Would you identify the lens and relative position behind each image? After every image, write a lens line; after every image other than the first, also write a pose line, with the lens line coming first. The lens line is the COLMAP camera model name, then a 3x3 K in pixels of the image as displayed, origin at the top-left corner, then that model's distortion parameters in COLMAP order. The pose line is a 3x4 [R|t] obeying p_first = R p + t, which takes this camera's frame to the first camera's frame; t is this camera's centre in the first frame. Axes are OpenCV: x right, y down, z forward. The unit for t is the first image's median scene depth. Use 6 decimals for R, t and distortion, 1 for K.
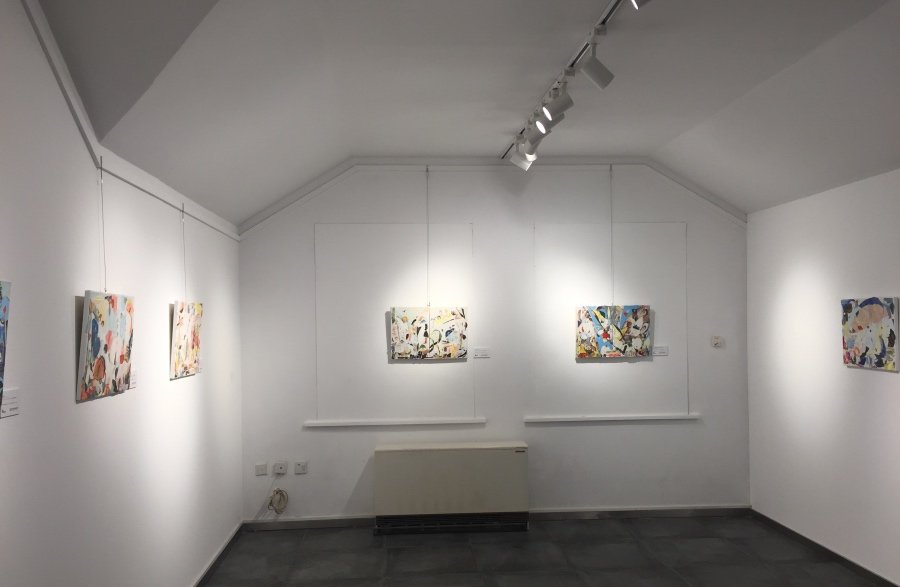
lens RADIAL K [[766.1, 0, 428.7], [0, 766.1, 322.9], [0, 0, 1]] dist [0.048593, -0.009036]
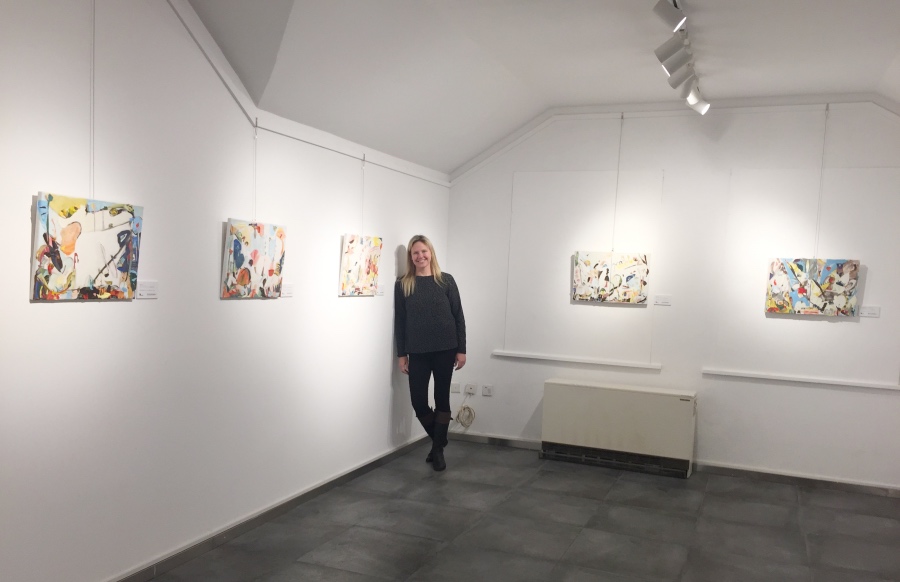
lens RADIAL K [[759.5, 0, 435.9], [0, 759.5, 318.9], [0, 0, 1]] dist [0.055546, -0.026689]
pose [[0.901730, 0.080330, -0.424771, 0.296692], [-0.055684, 0.995981, 0.070145, 0.012951], [0.428699, -0.039599, 0.902579, -0.042028]]
